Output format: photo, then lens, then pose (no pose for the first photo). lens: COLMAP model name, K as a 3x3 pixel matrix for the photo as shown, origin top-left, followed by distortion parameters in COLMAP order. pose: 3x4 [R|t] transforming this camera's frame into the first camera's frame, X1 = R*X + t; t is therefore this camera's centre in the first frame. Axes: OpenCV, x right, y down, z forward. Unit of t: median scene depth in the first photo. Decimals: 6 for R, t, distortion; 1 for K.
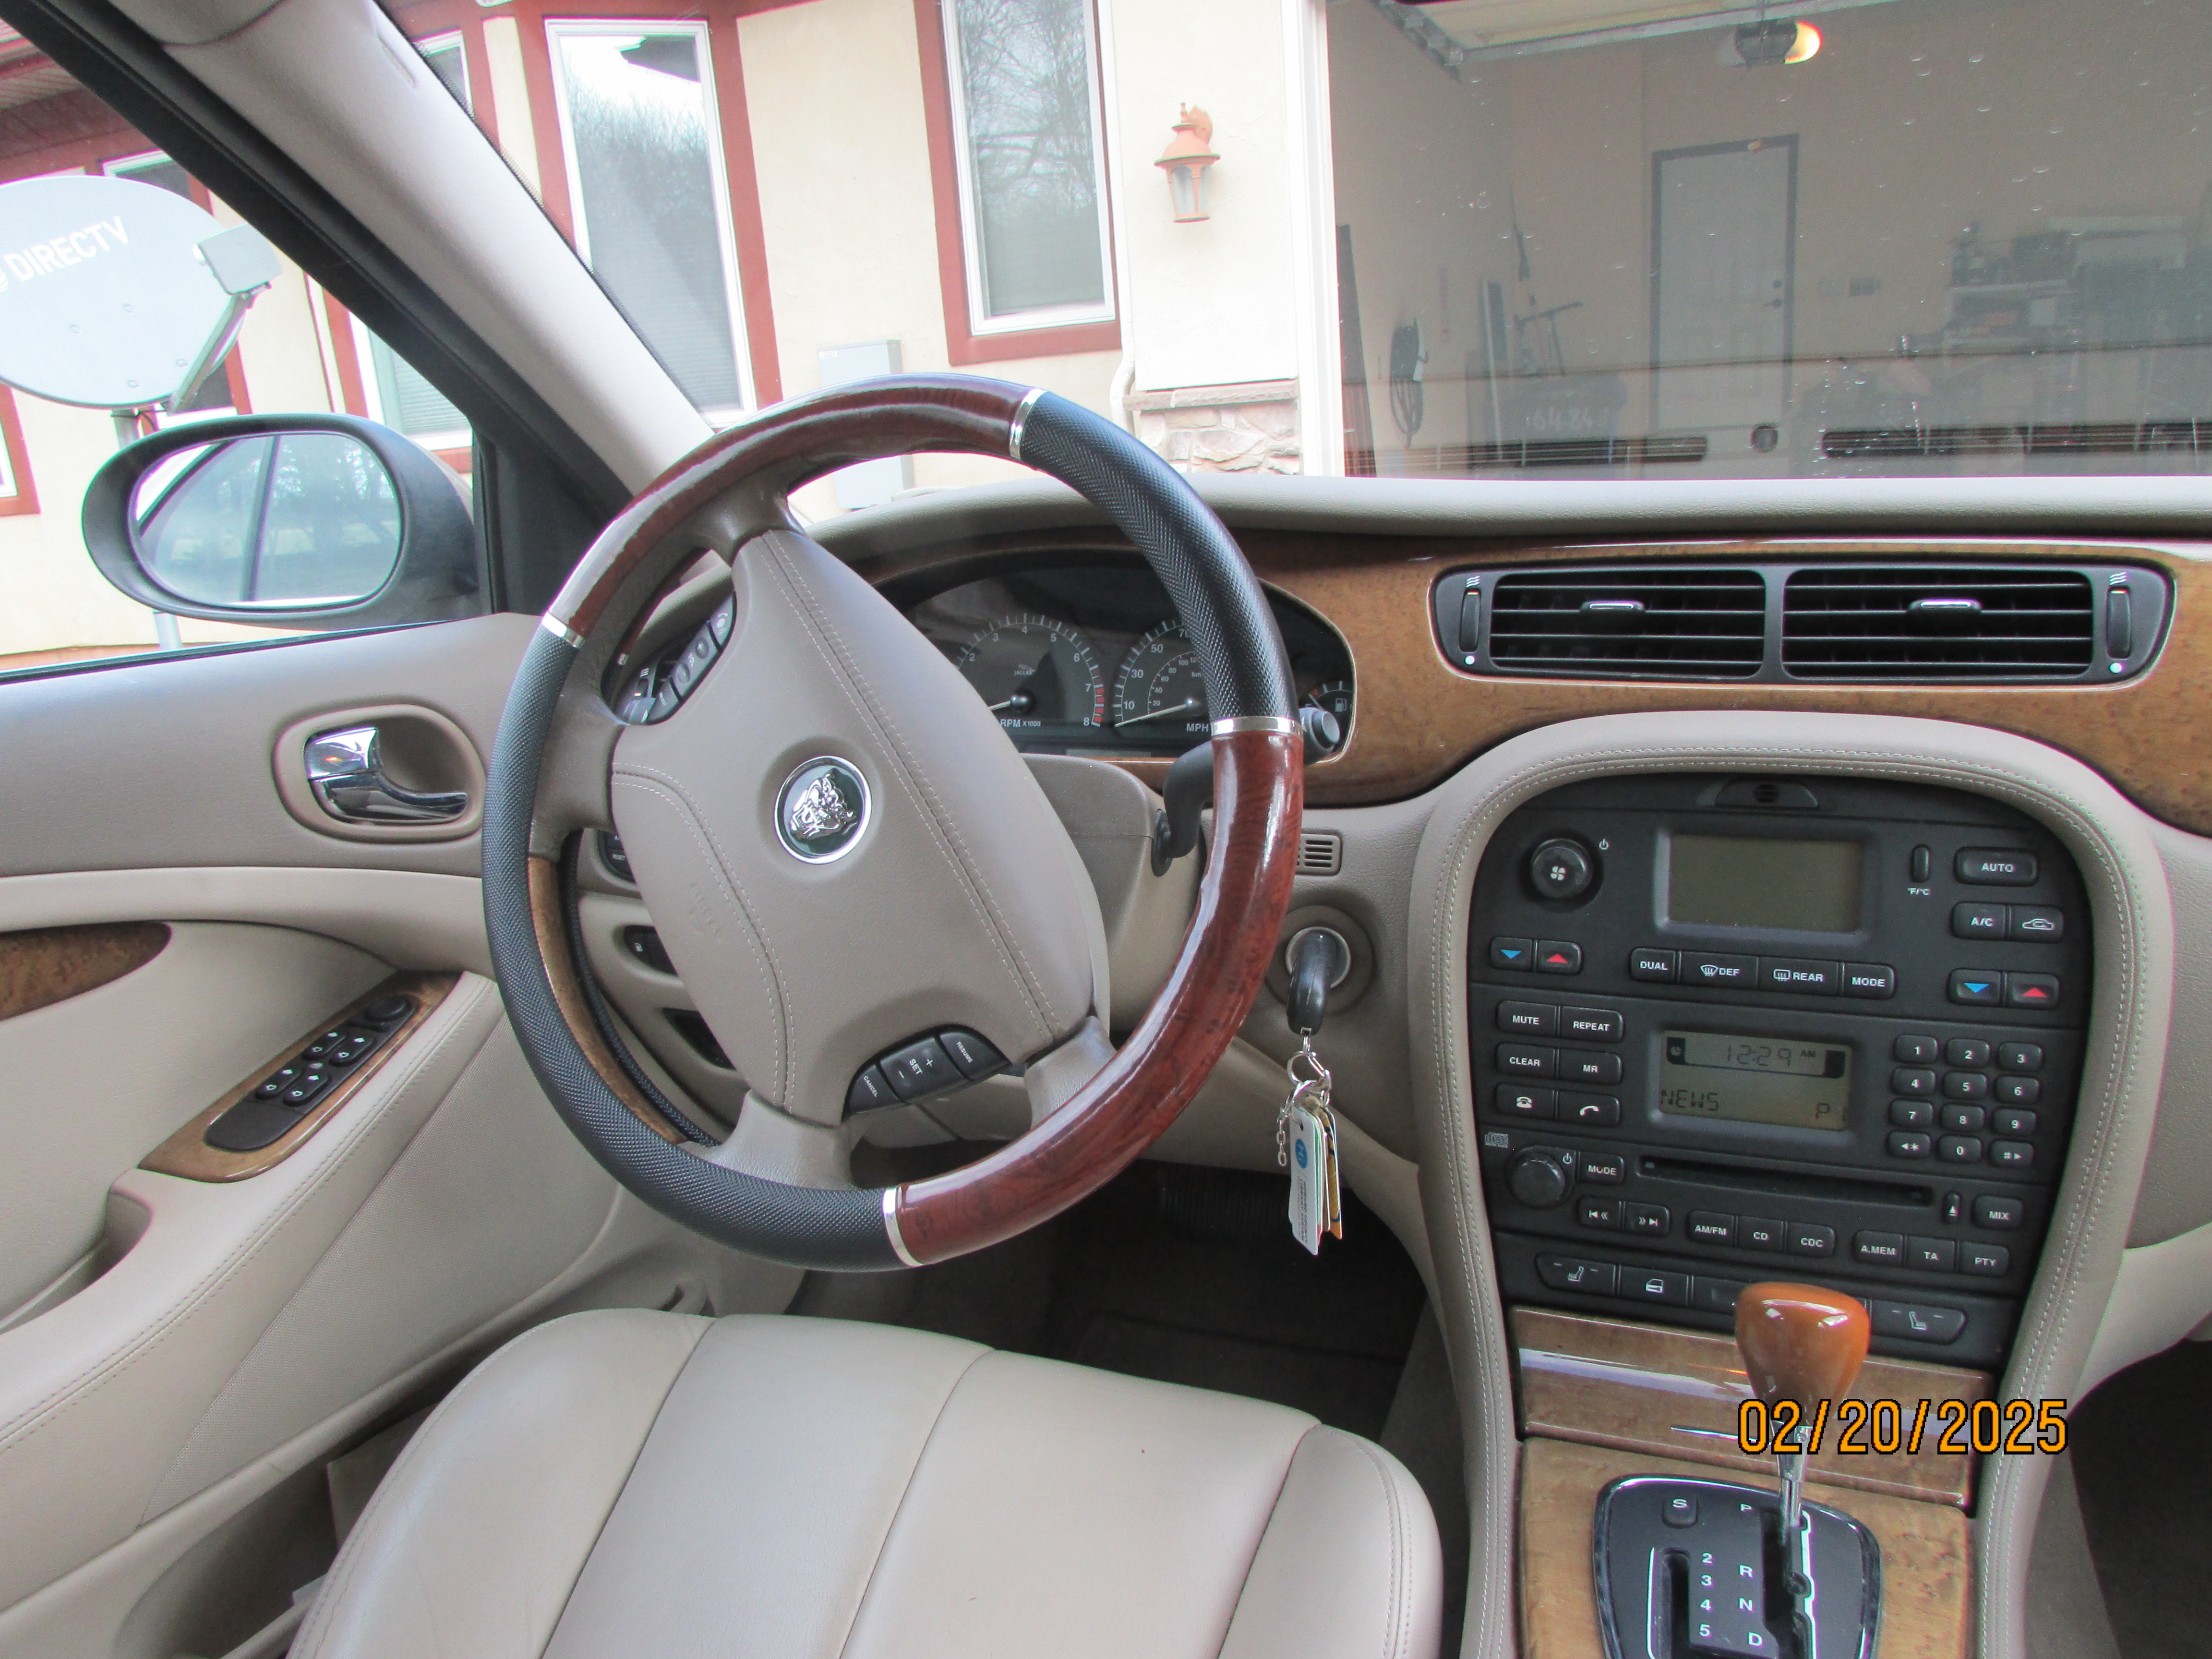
lens RADIAL K [[1579.2, 0, 1106.0], [0, 1579.2, 829.5], [0, 0, 1]] dist [-0.015575, -0.011043]
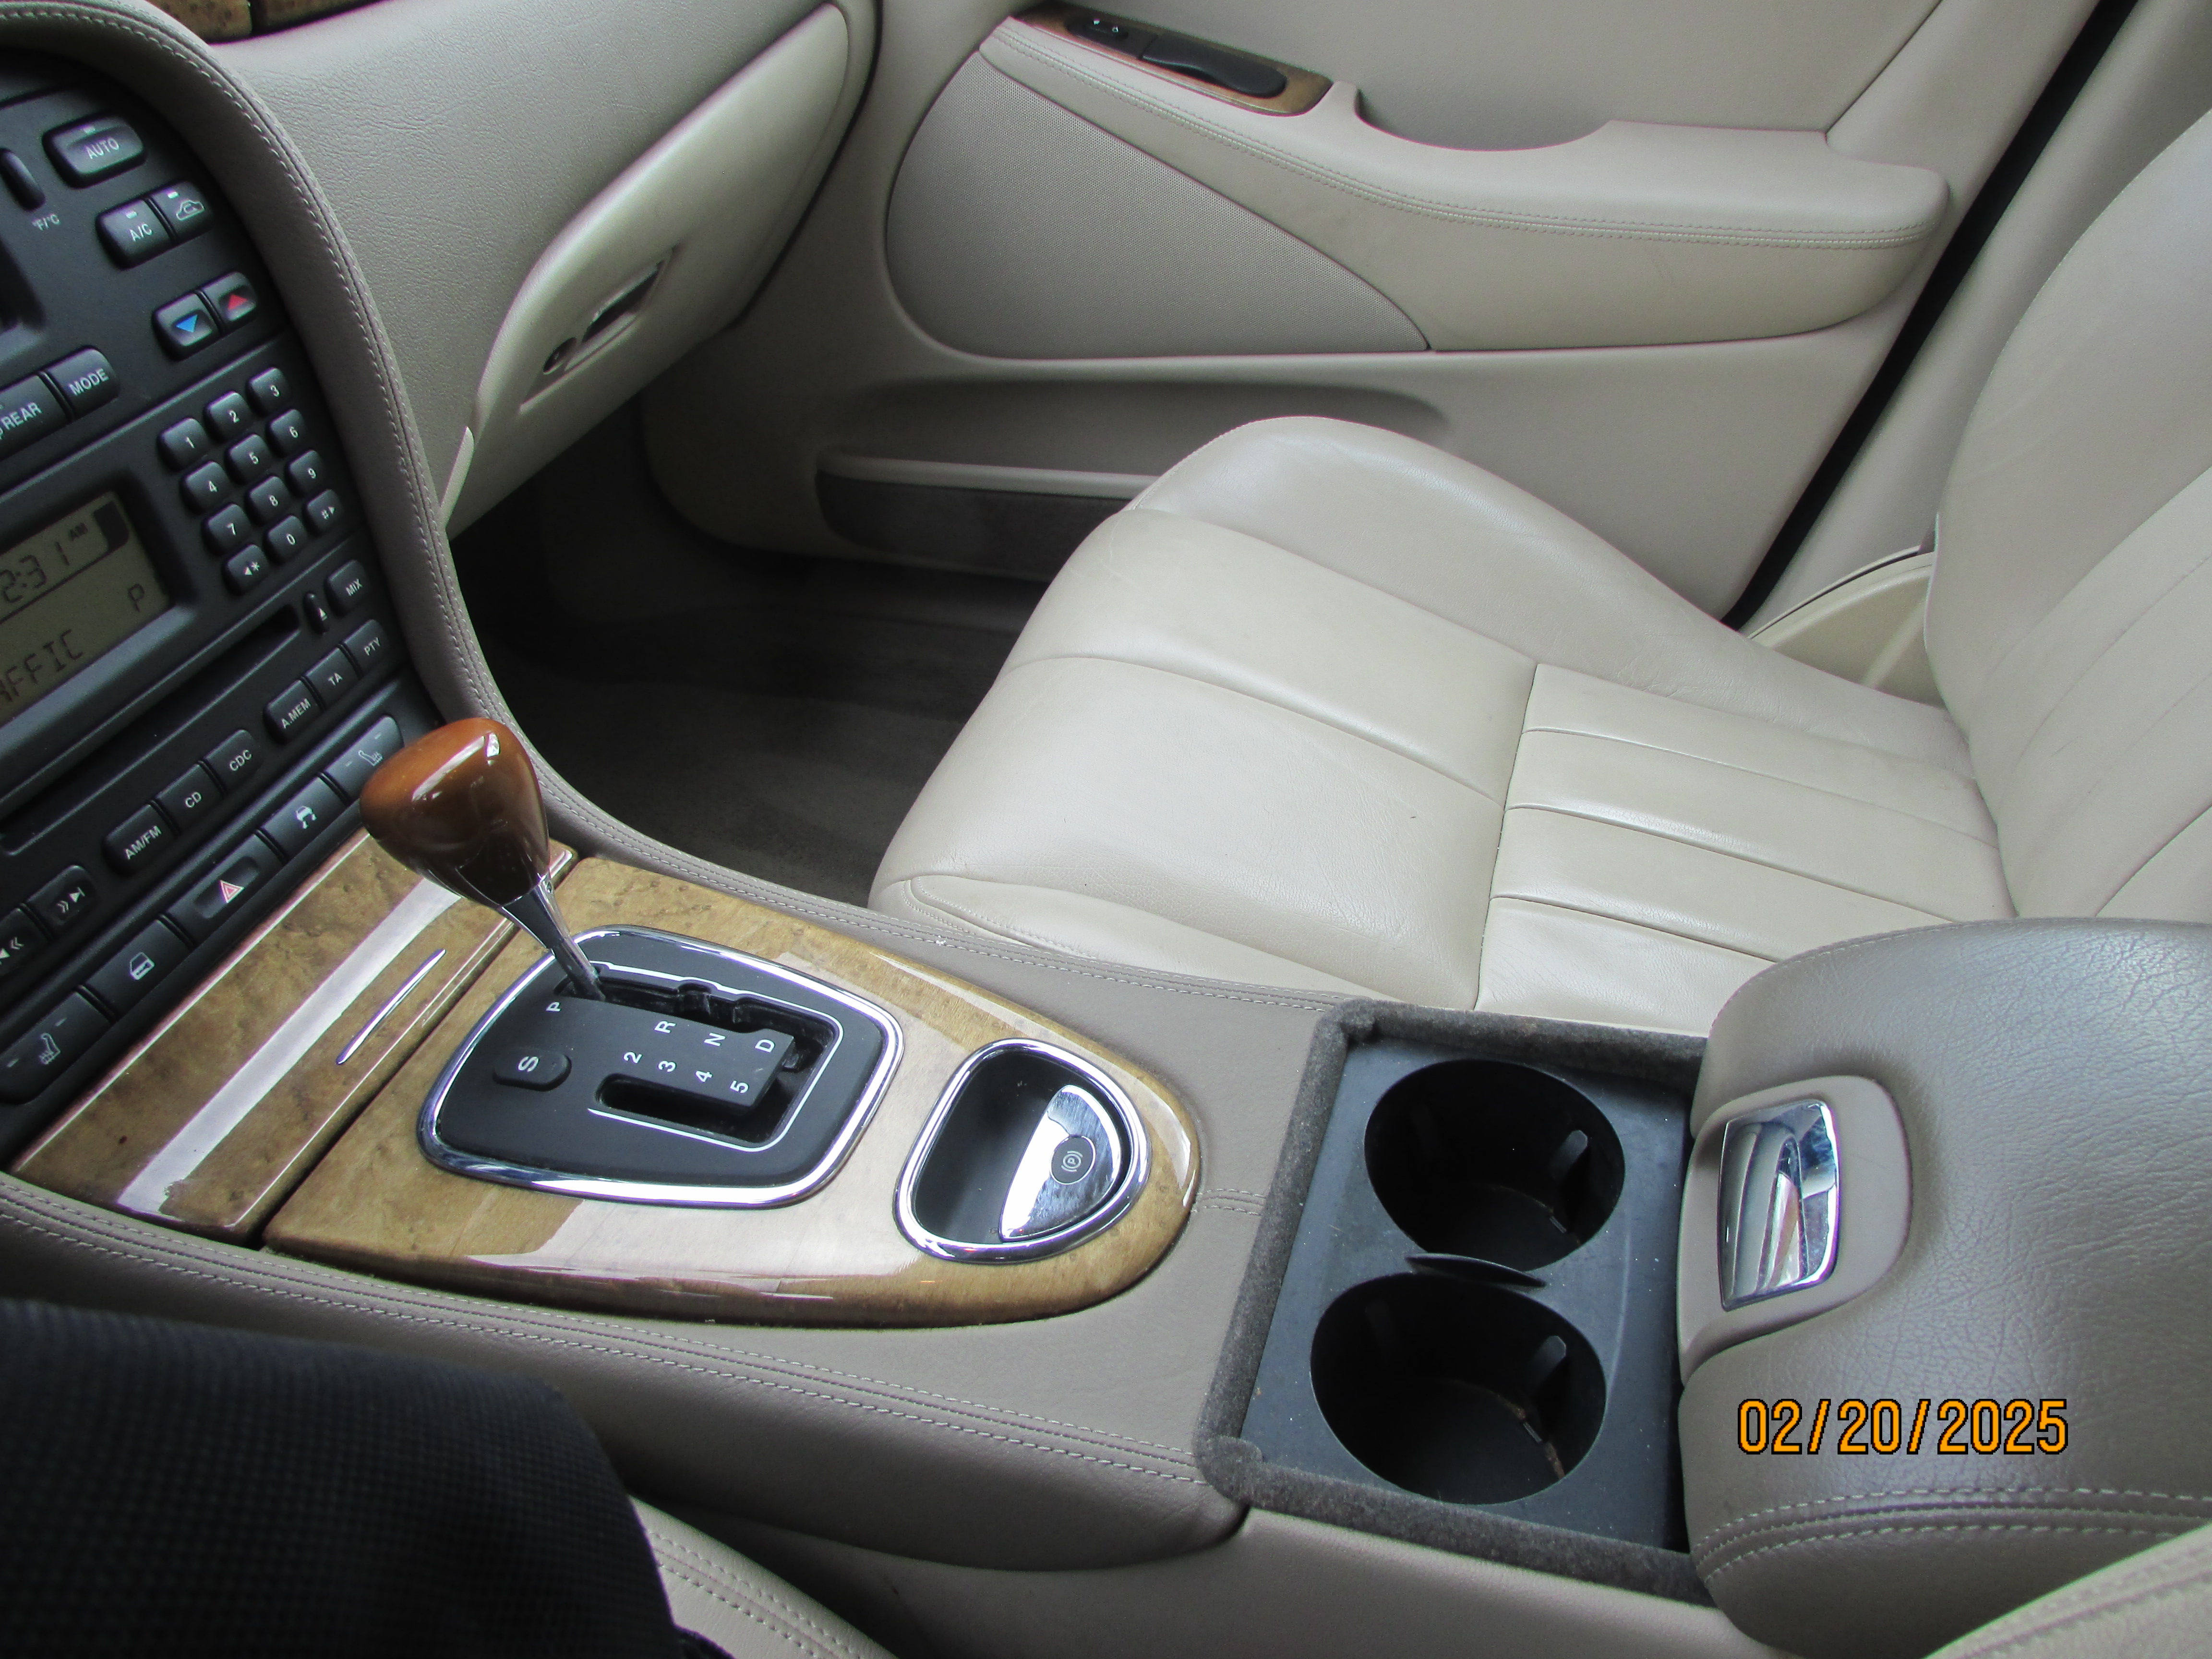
lens RADIAL K [[1554.1, 0, 1106.0], [0, 1554.1, 829.5], [0, 0, 1]] dist [-0.053445, 0.028876]
pose [[-0.060448, -0.593958, 0.802222, -0.171479], [0.290479, 0.758440, 0.583430, -0.010252], [-0.954970, 0.268296, 0.126686, 0.568176]]
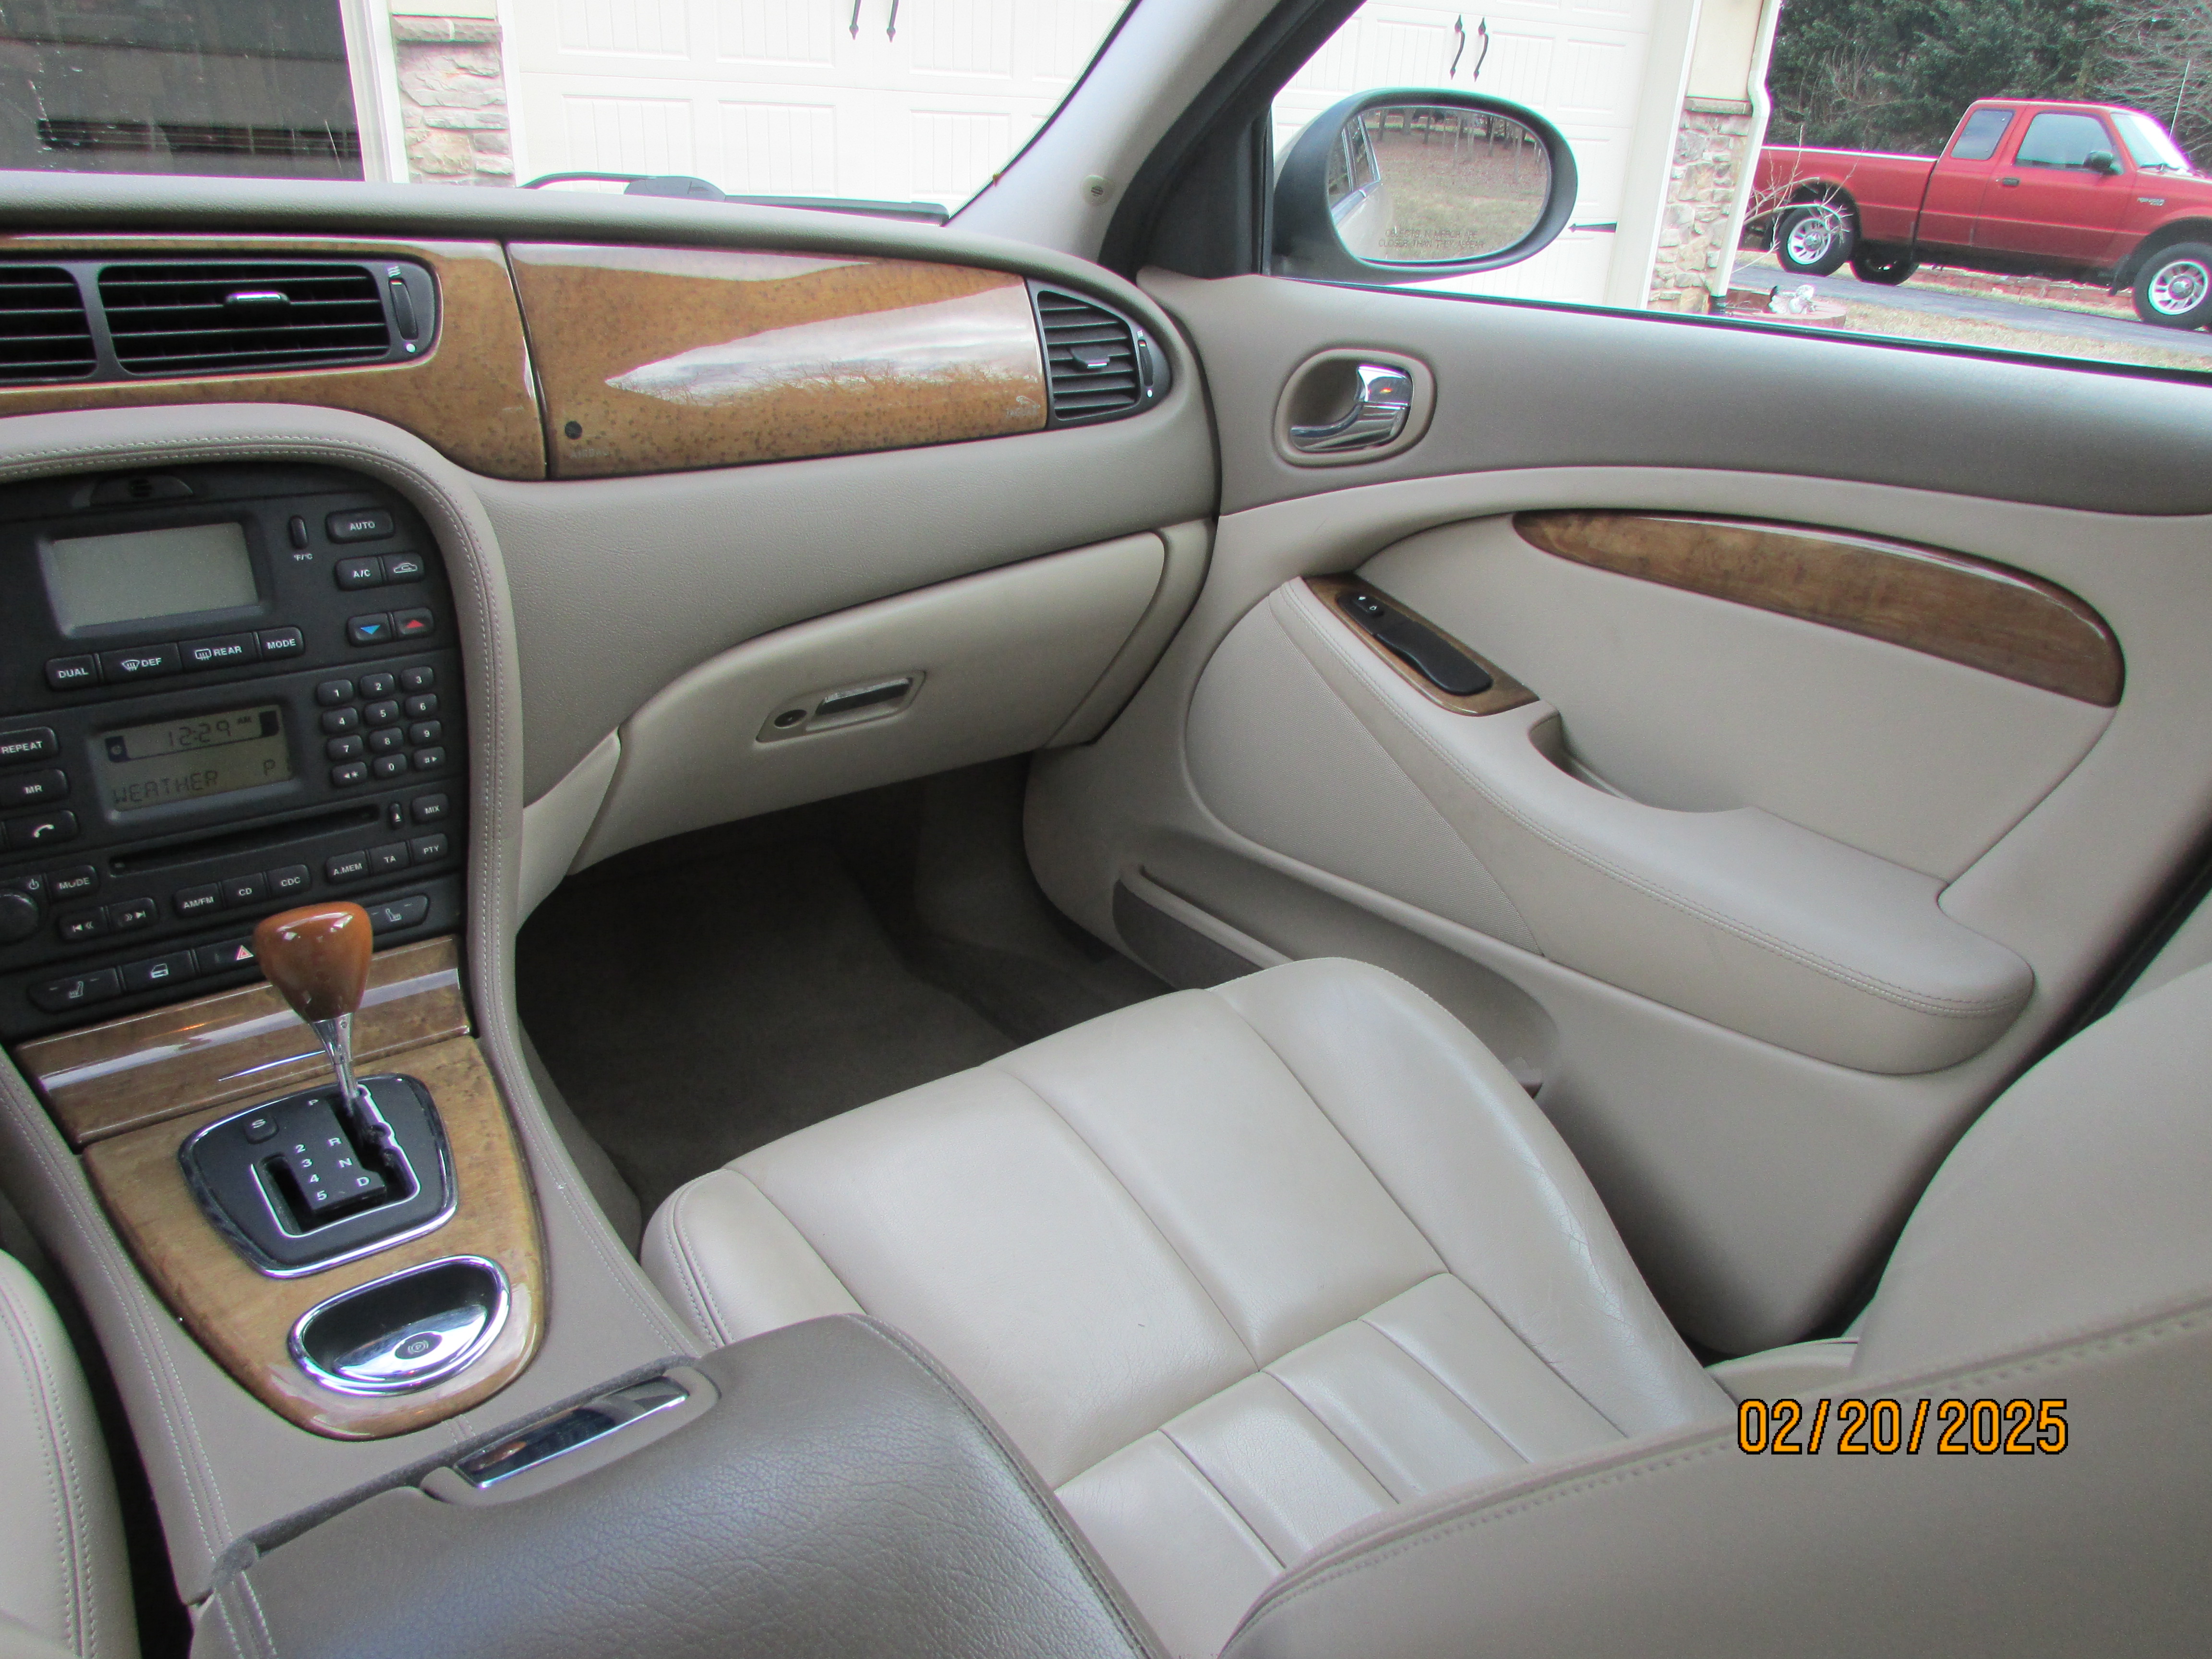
lens RADIAL K [[1572.0, 0, 1106.0], [0, 1572.0, 829.5], [0, 0, 1]] dist [-0.007732, -0.002430]
pose [[0.522160, -0.290403, 0.801882, -0.153478], [0.138618, 0.956637, 0.256185, 0.017283], [-0.841507, -0.022615, 0.539773, -0.120626]]
